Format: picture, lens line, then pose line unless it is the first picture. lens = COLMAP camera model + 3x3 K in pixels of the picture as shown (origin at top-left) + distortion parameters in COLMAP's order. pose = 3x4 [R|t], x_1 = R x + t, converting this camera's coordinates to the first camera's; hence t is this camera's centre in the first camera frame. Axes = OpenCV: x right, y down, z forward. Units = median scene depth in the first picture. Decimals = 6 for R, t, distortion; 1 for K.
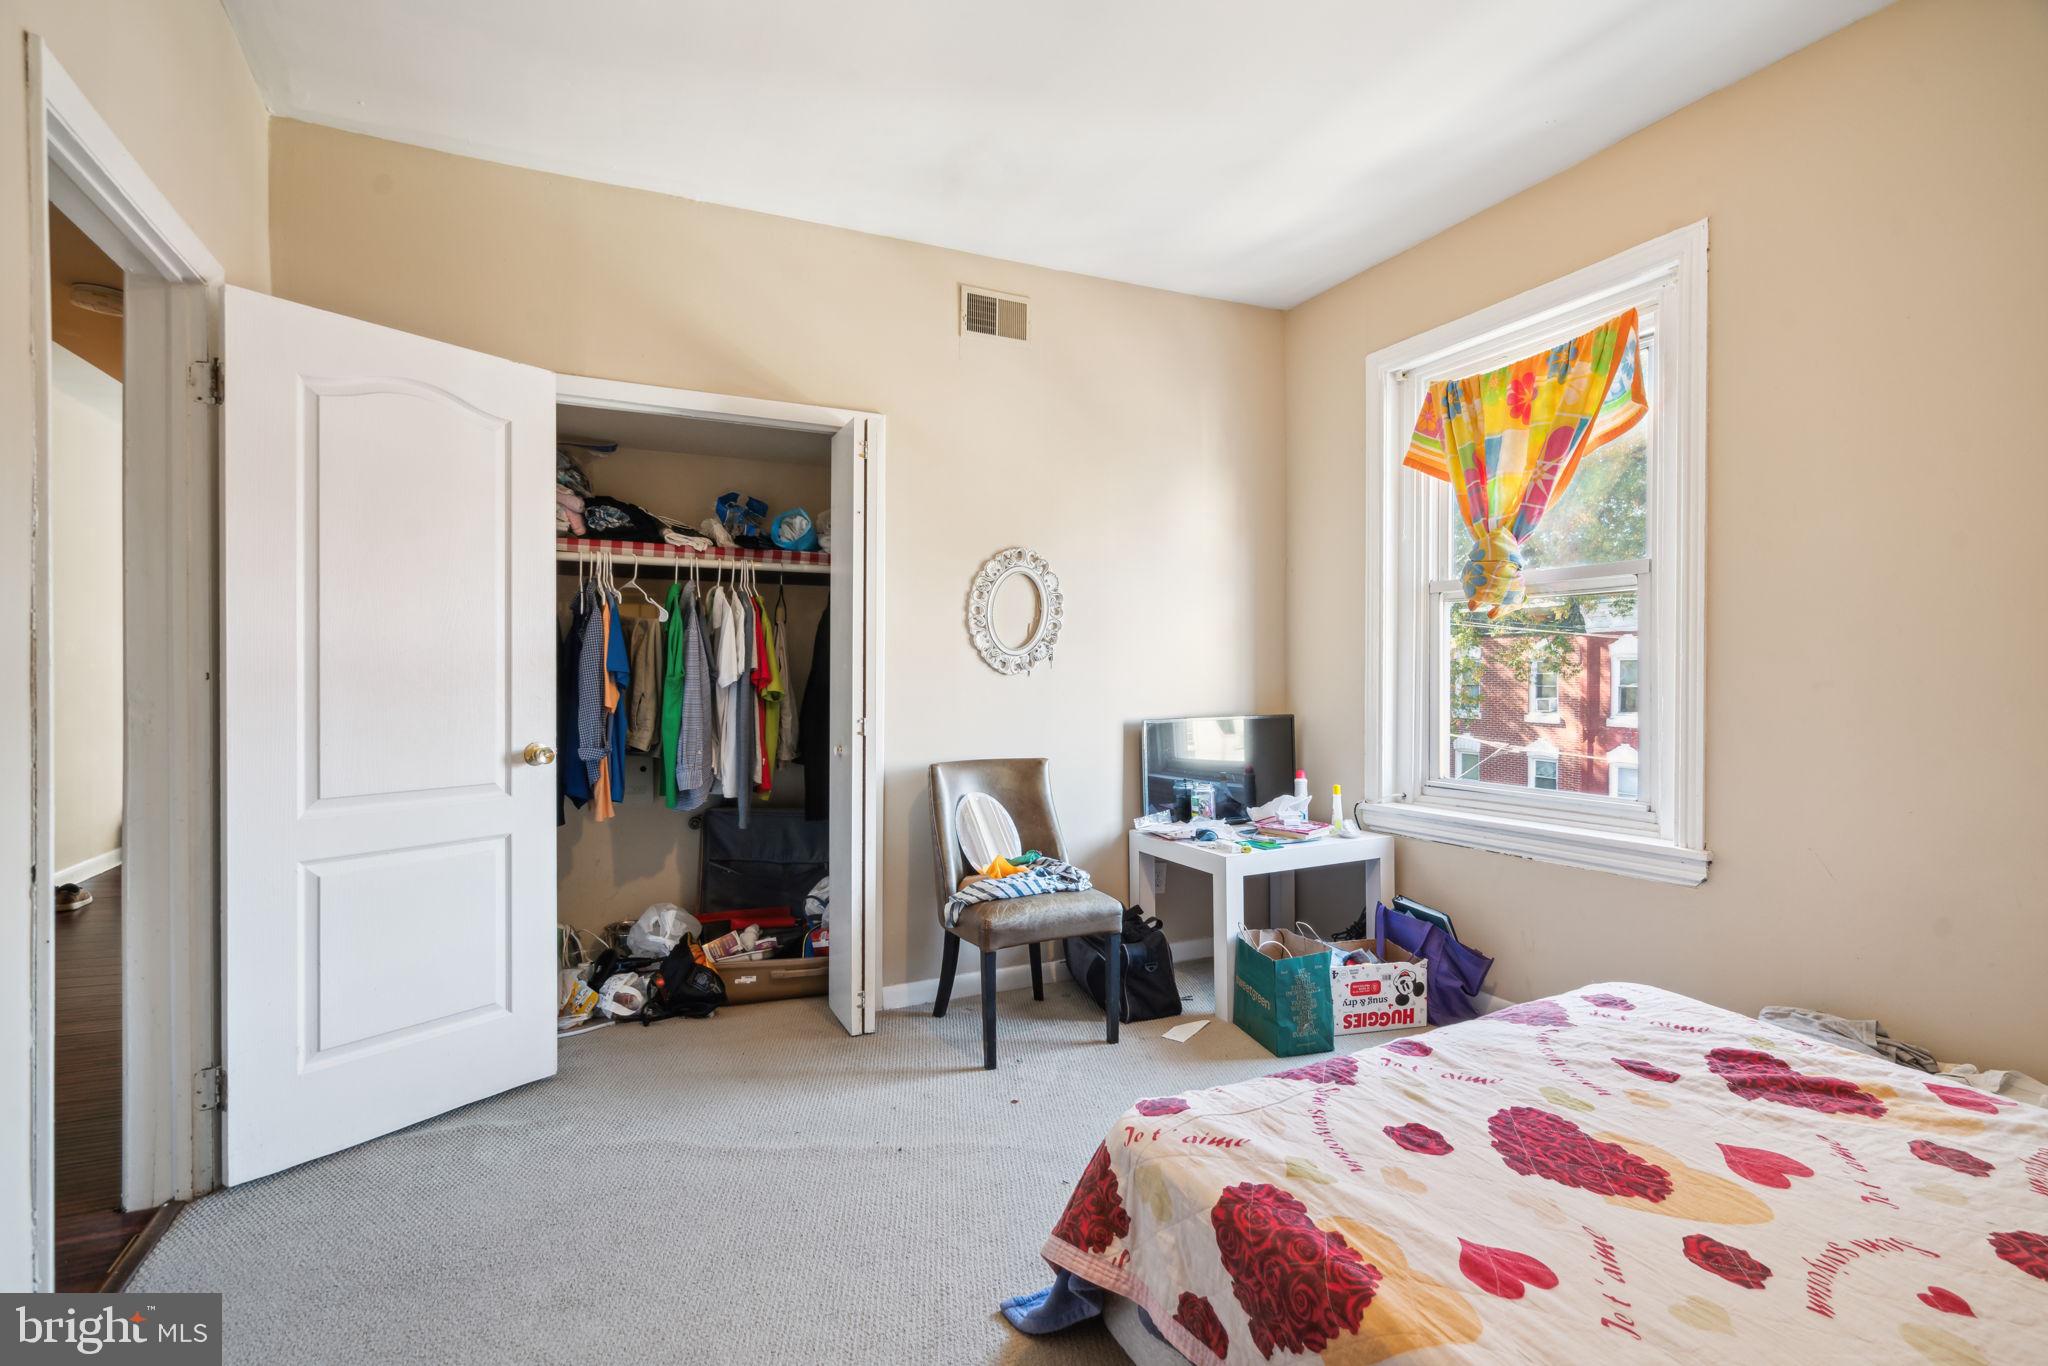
lens RADIAL K [[948.9, 0, 1006.3], [0, 948.9, 677.6], [0, 0, 1]] dist [0.004590, -0.000206]
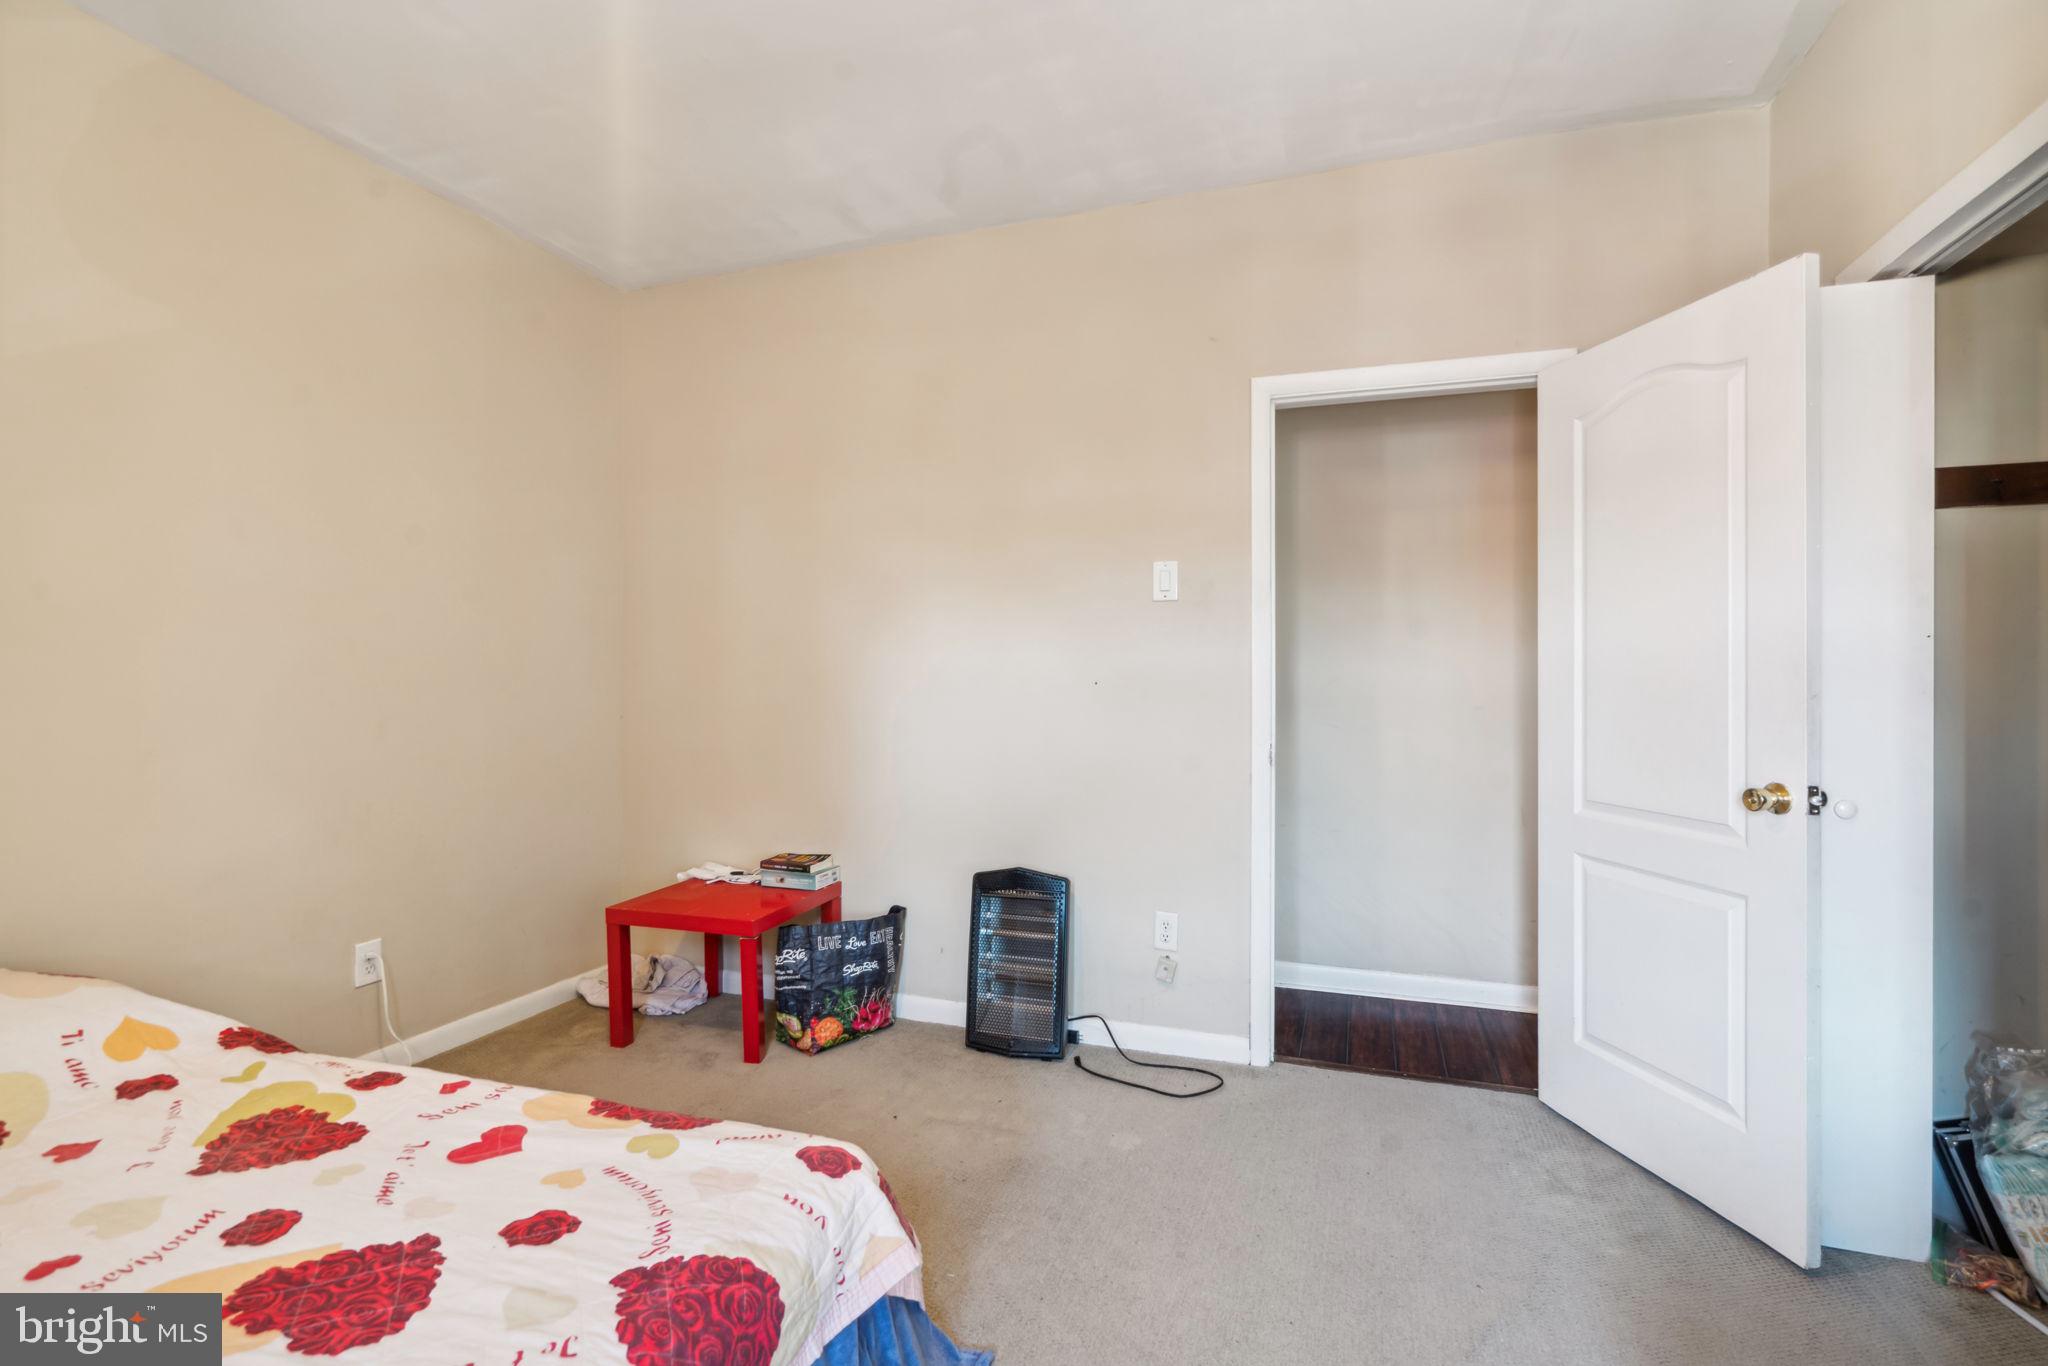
lens RADIAL K [[948.9, 0, 1018.6], [0, 948.9, 684.0], [0, 0, 1]] dist [0.004590, -0.000206]
pose [[-0.709329, -0.007966, -0.704832, 0.390857], [-0.012253, 0.999924, 0.001030, -0.005860], [0.704771, 0.009367, -0.709373, 1.013469]]
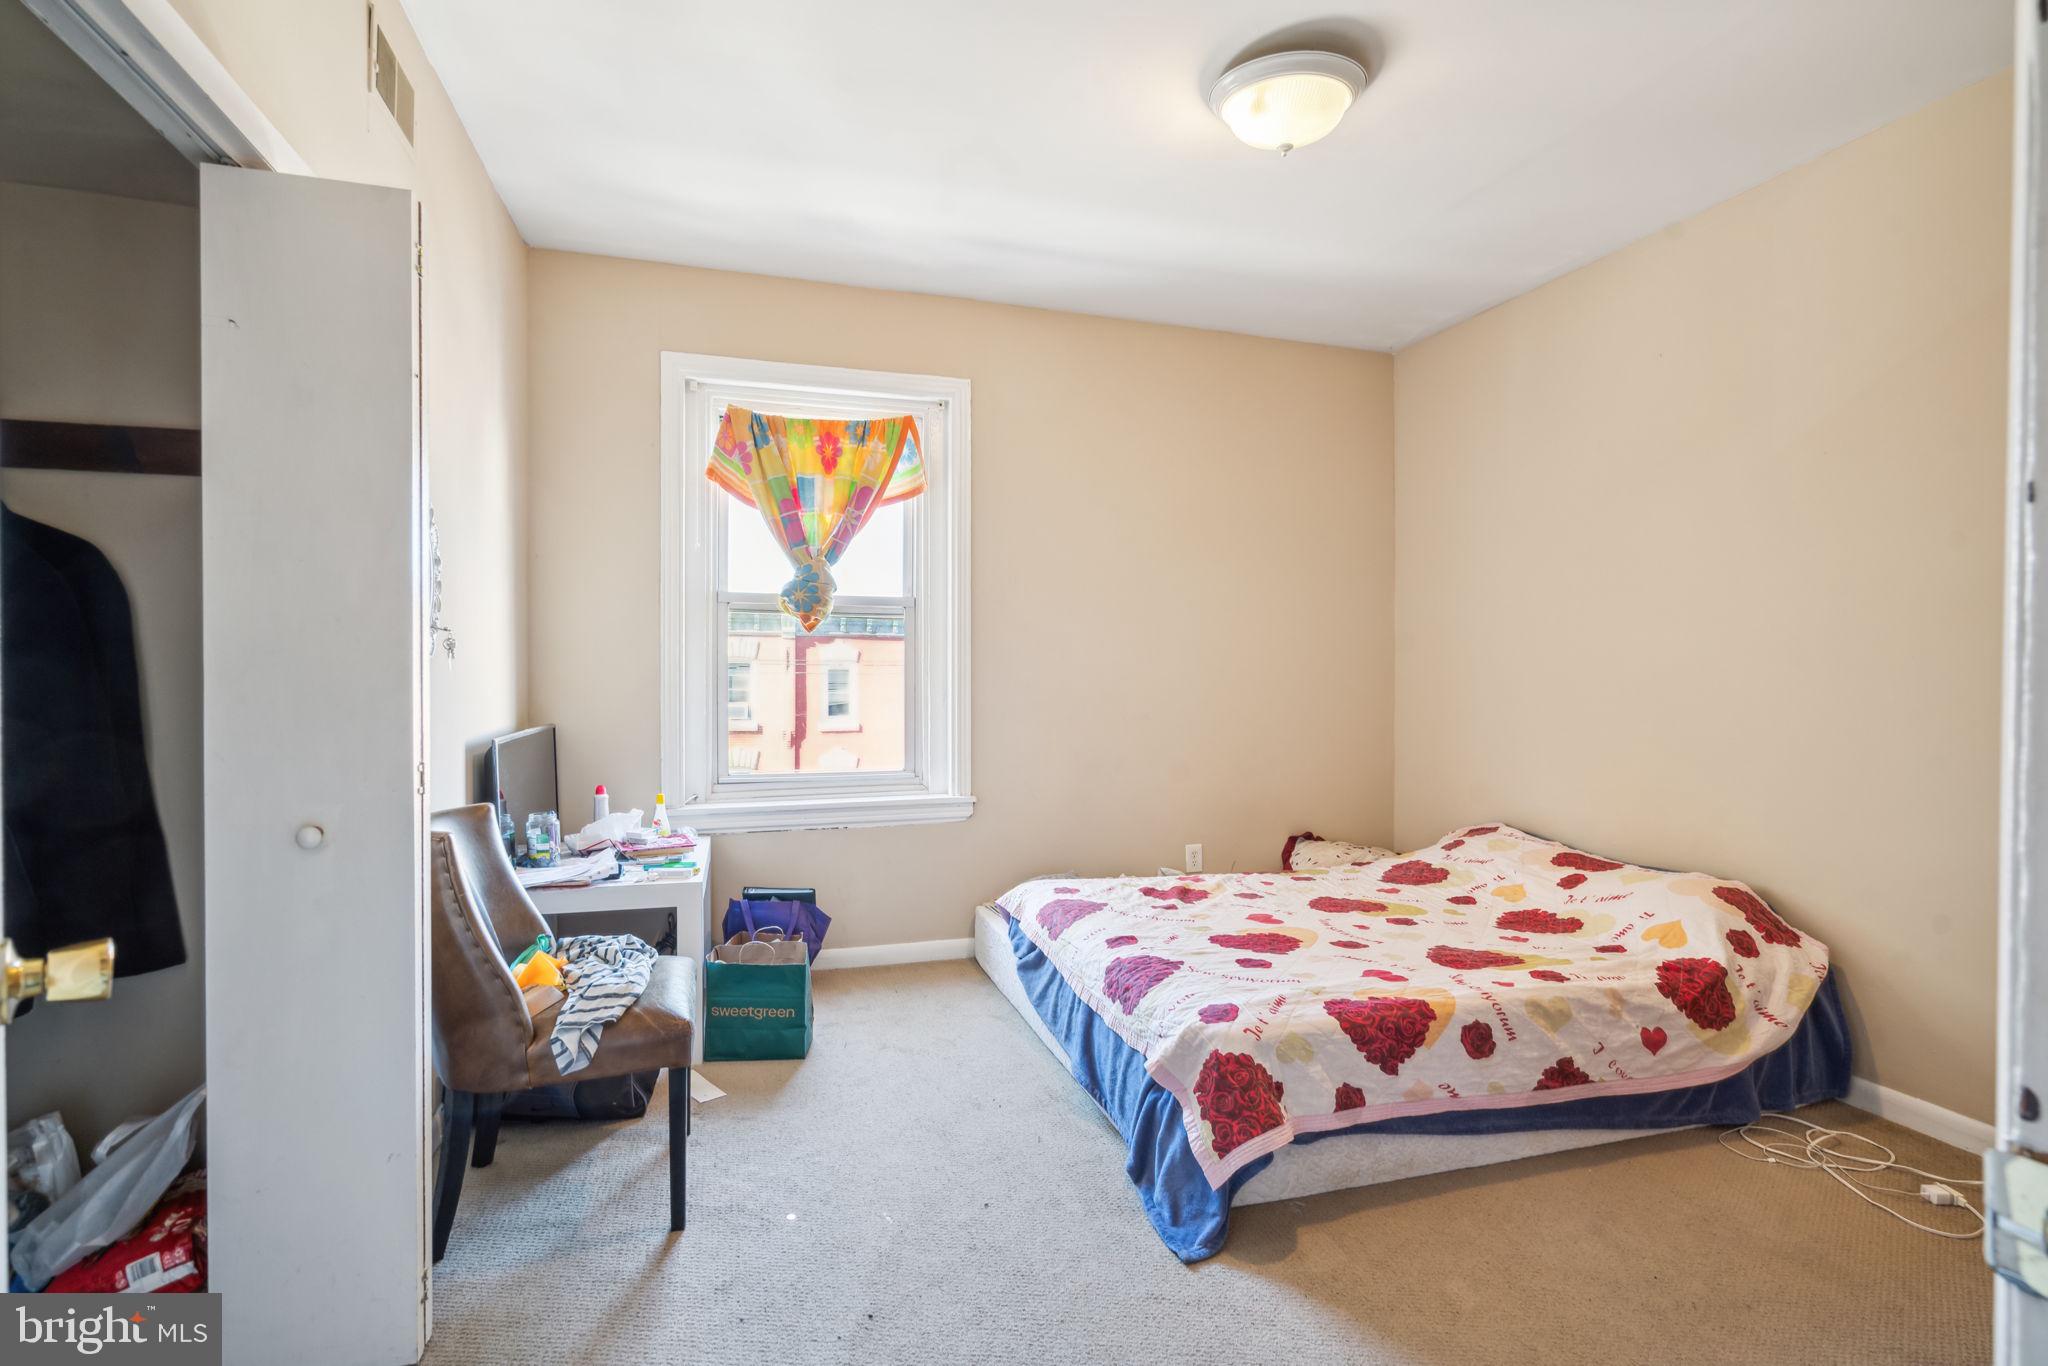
lens RADIAL K [[948.9, 0, 1019.1], [0, 948.9, 687.8], [0, 0, 1]] dist [0.004590, -0.000206]
pose [[0.144619, -0.008844, 0.989448, -0.665870], [-0.001187, 0.999958, 0.009112, -0.004094], [-0.989487, -0.002492, 0.144603, 0.620178]]
